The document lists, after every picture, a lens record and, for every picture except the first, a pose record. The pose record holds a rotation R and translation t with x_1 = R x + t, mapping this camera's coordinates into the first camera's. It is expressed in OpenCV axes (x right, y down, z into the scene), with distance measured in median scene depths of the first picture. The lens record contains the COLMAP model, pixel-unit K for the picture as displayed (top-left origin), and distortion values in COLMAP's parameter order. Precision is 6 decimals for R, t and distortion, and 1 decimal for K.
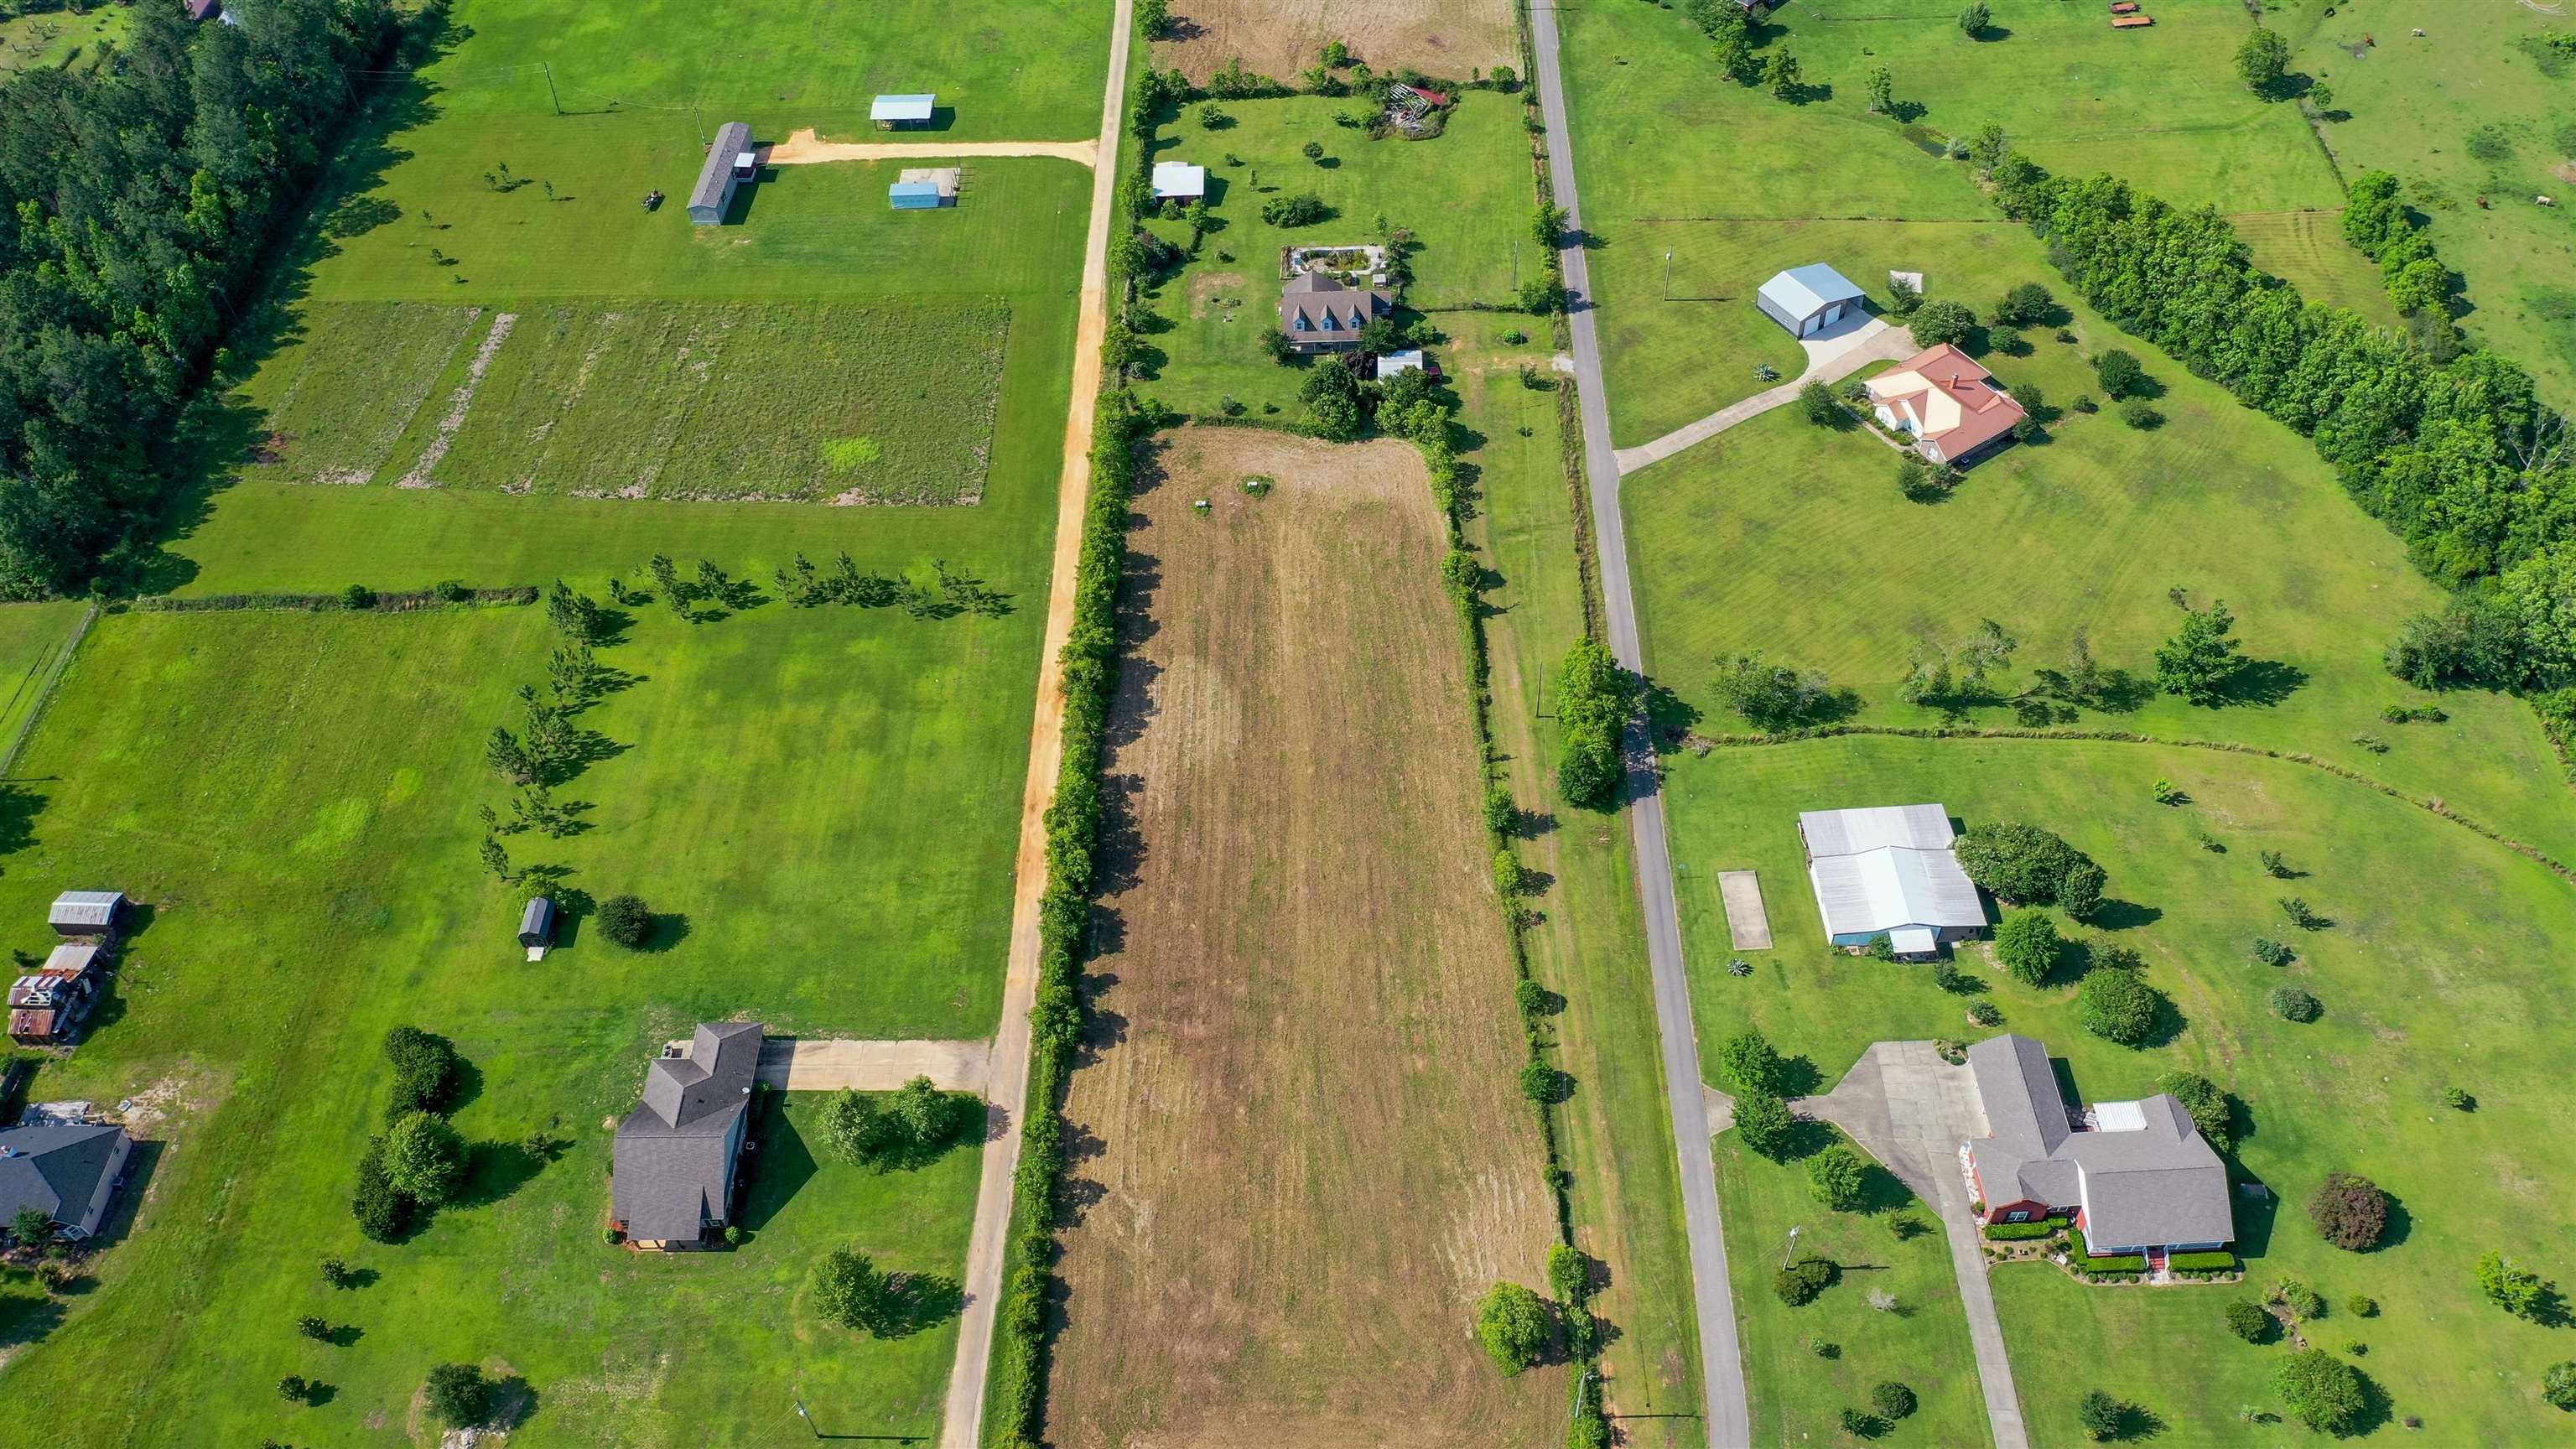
lens RADIAL K [[2019.9, 0, 1288.0], [0, 2019.9, 724.5], [0, 0, 1]] dist [-0.018002, 0.008760]
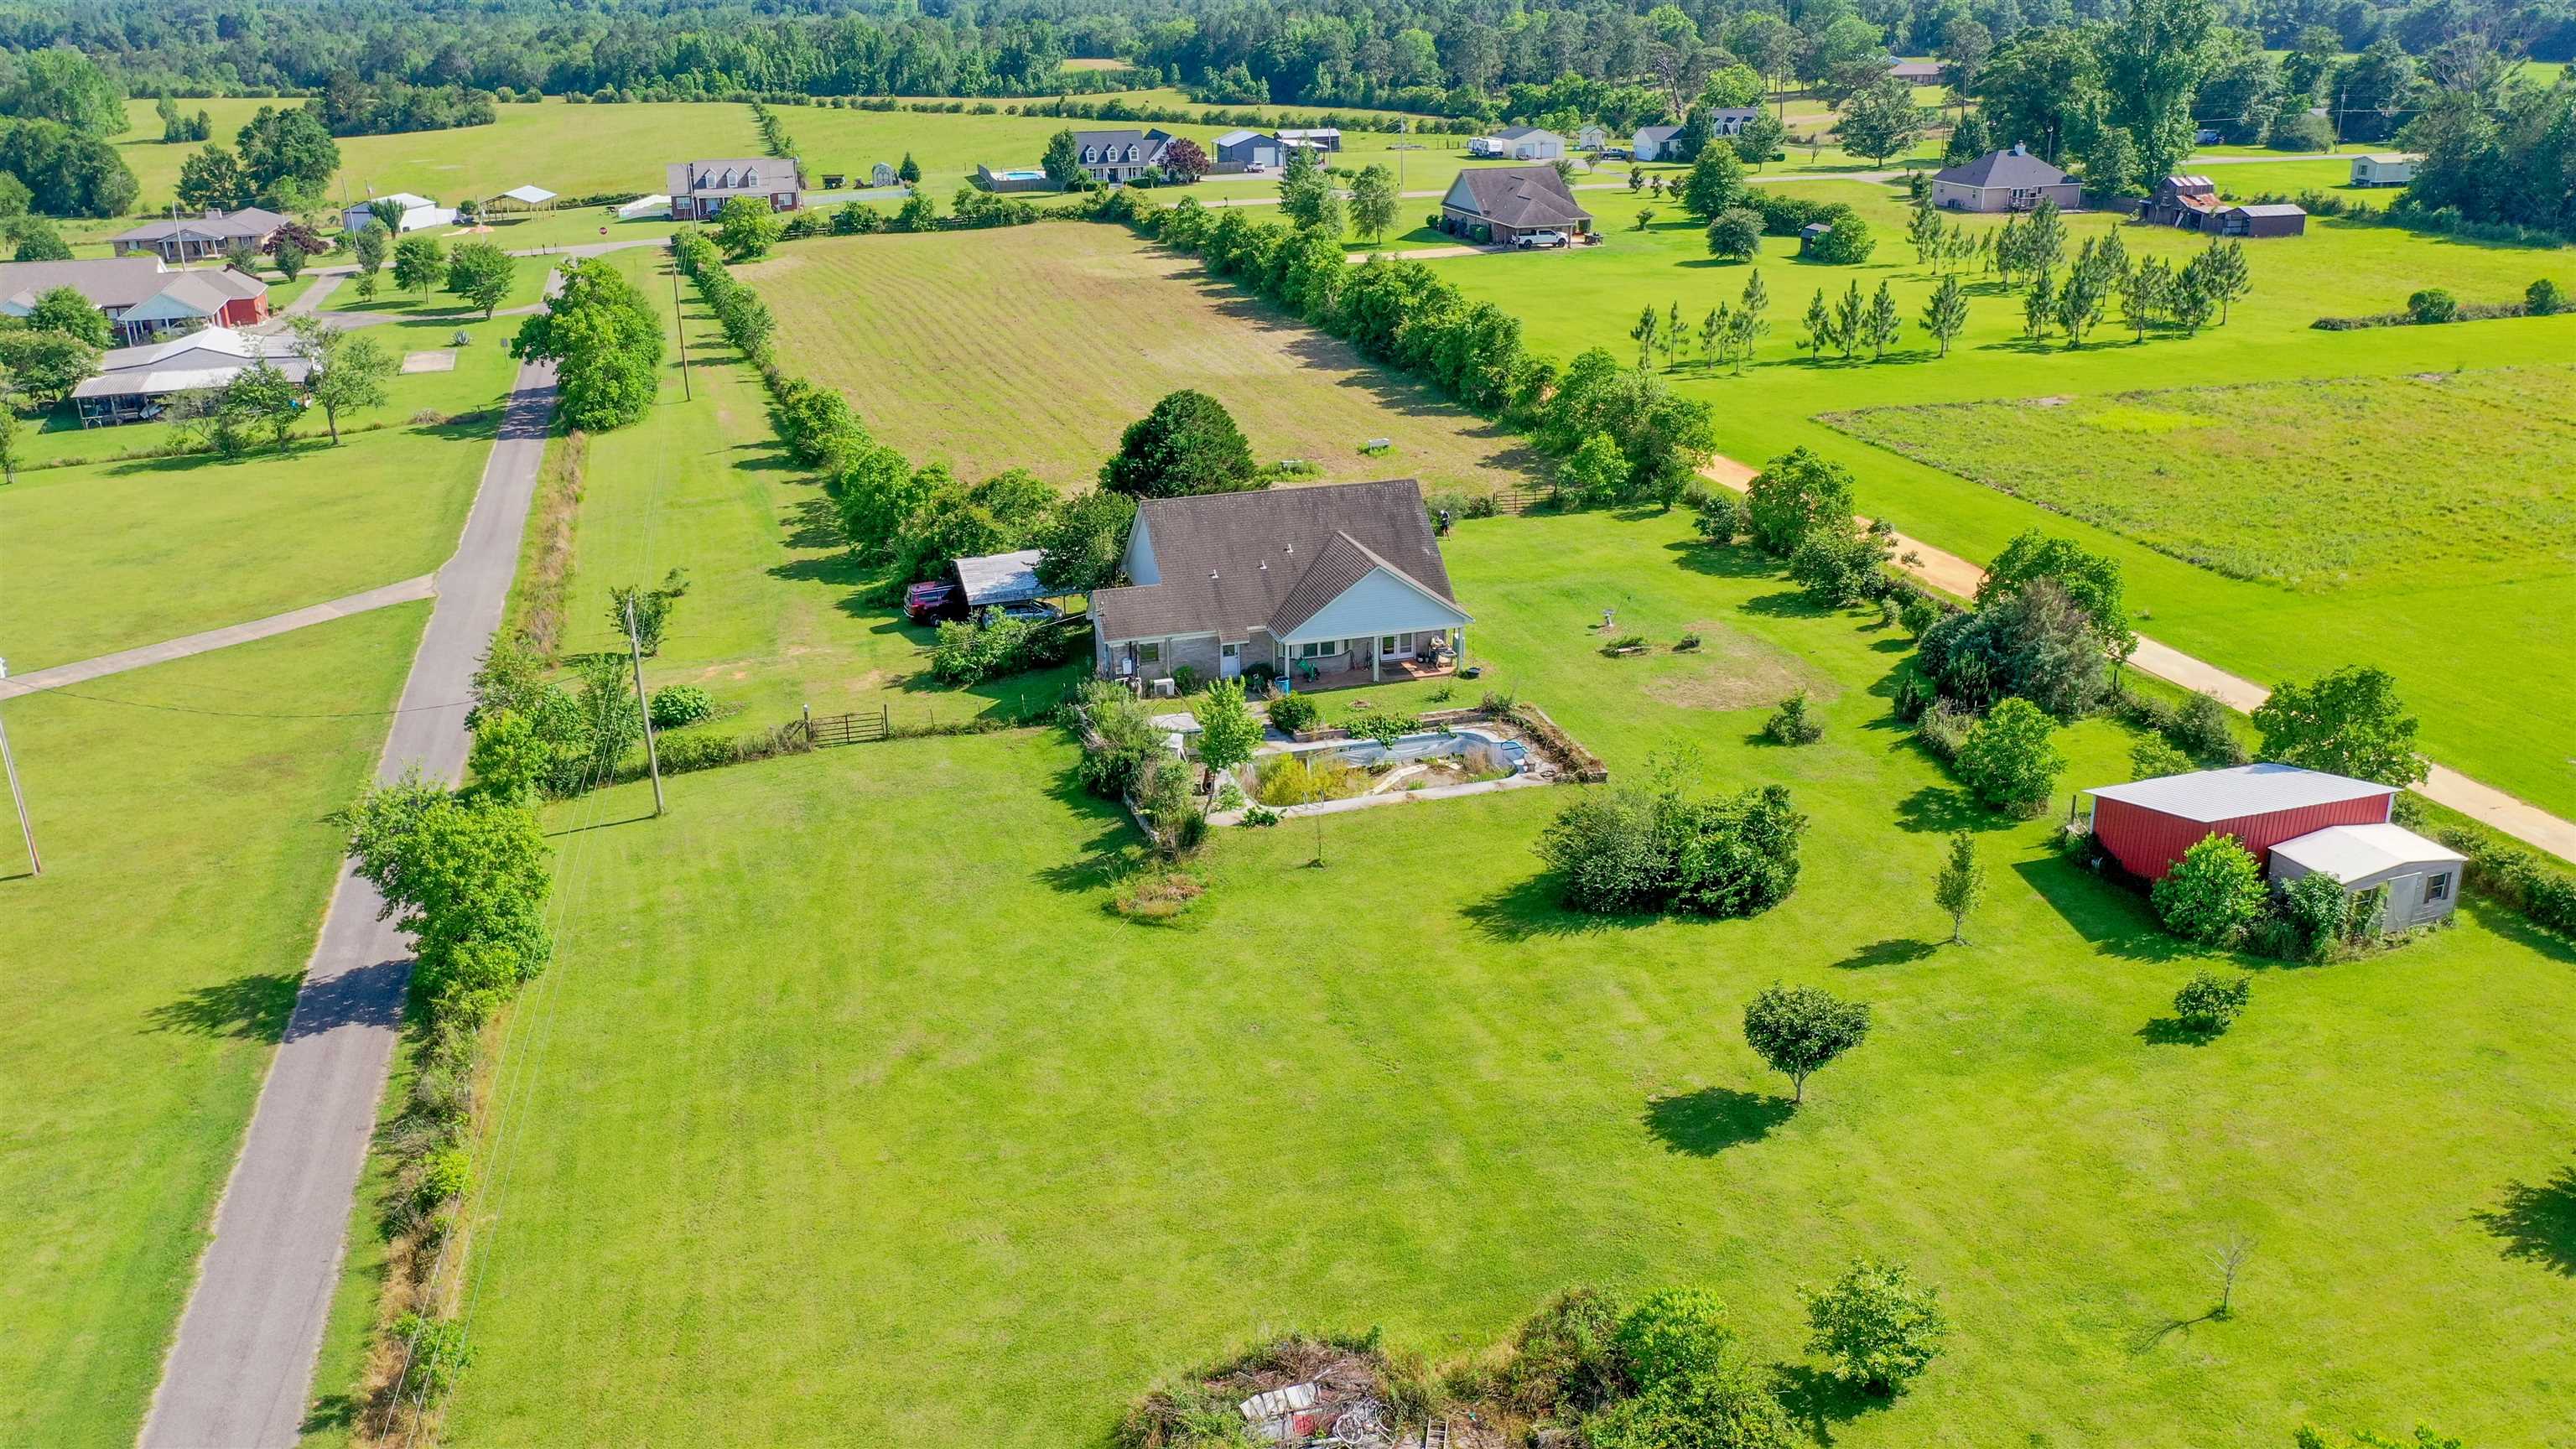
lens RADIAL K [[2019.9, 0, 1288.0], [0, 2019.9, 724.5], [0, 0, 1]] dist [-0.018002, 0.008760]
pose [[-0.954417, 0.152724, -0.256446, 0.106671], [-0.189554, 0.353539, 0.916013, -0.503726], [0.230560, 0.922868, -0.308474, 1.167968]]
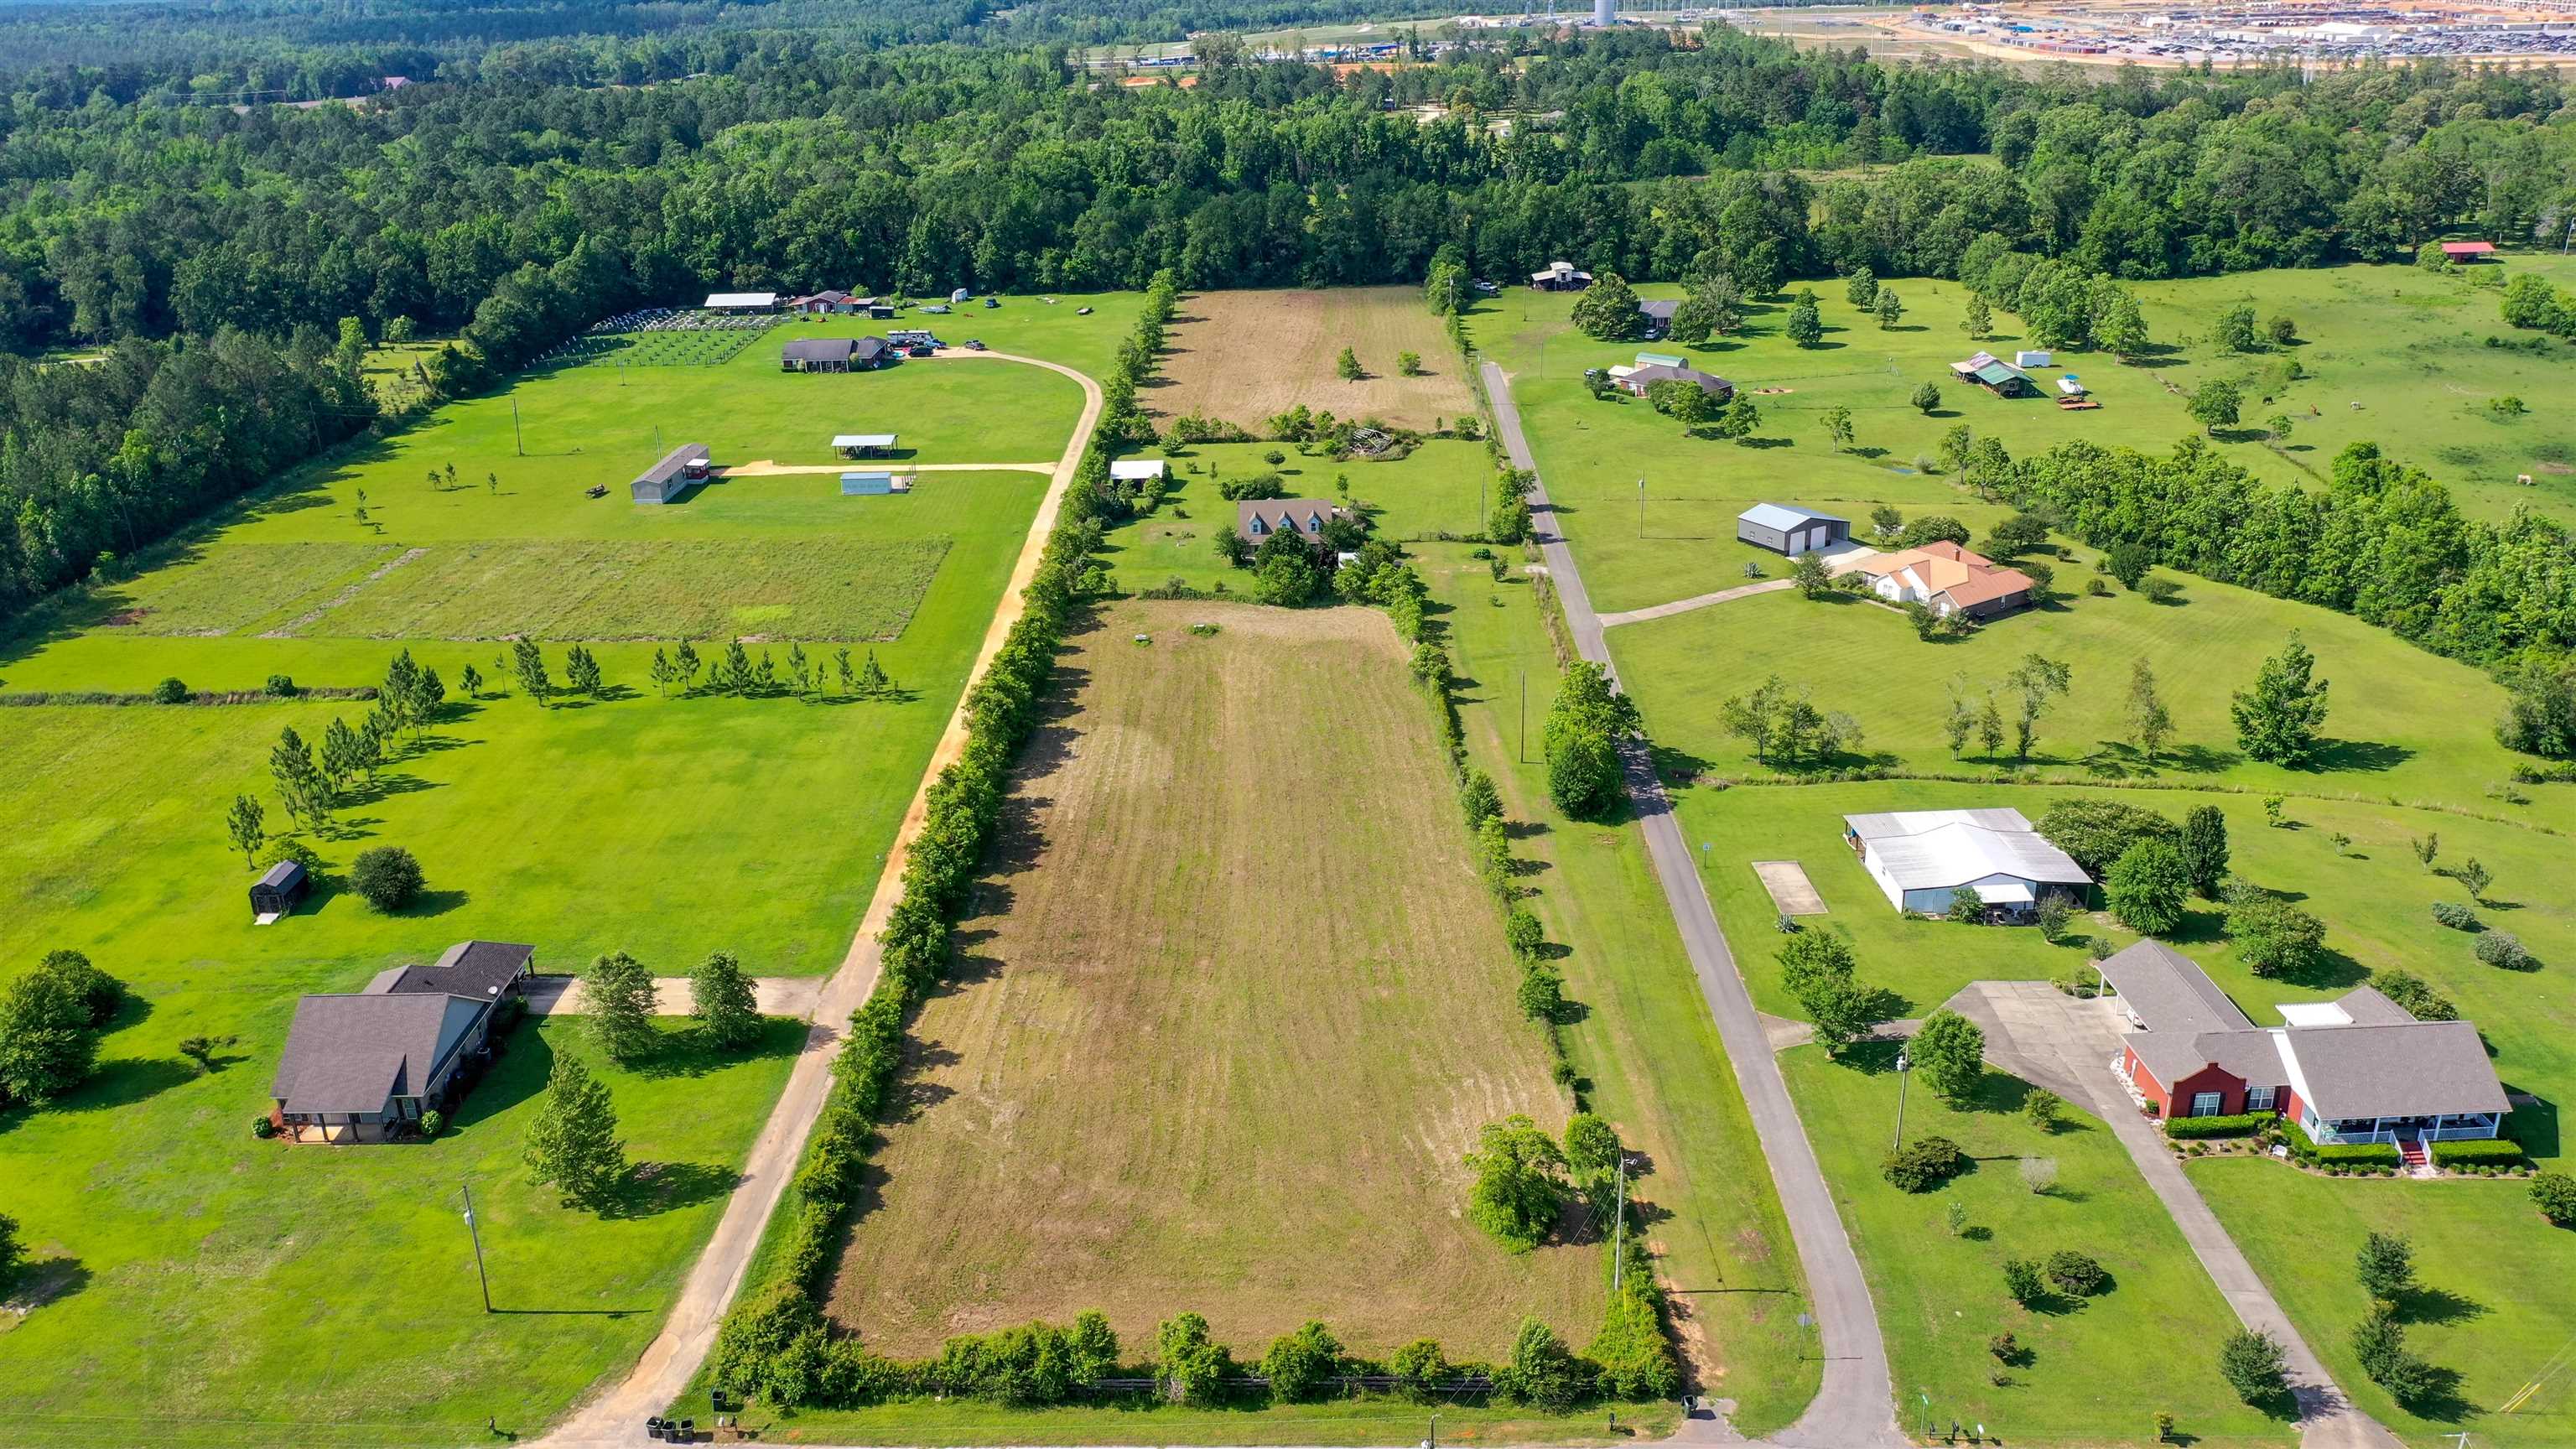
lens RADIAL K [[2019.9, 0, 1288.0], [0, 2019.9, 724.5], [0, 0, 1]] dist [-0.018002, 0.008760]
pose [[0.999877, 0.014800, 0.005111, 0.018053], [-0.010732, 0.885486, -0.464542, 0.332734], [-0.011401, 0.464430, 0.885536, 0.212870]]
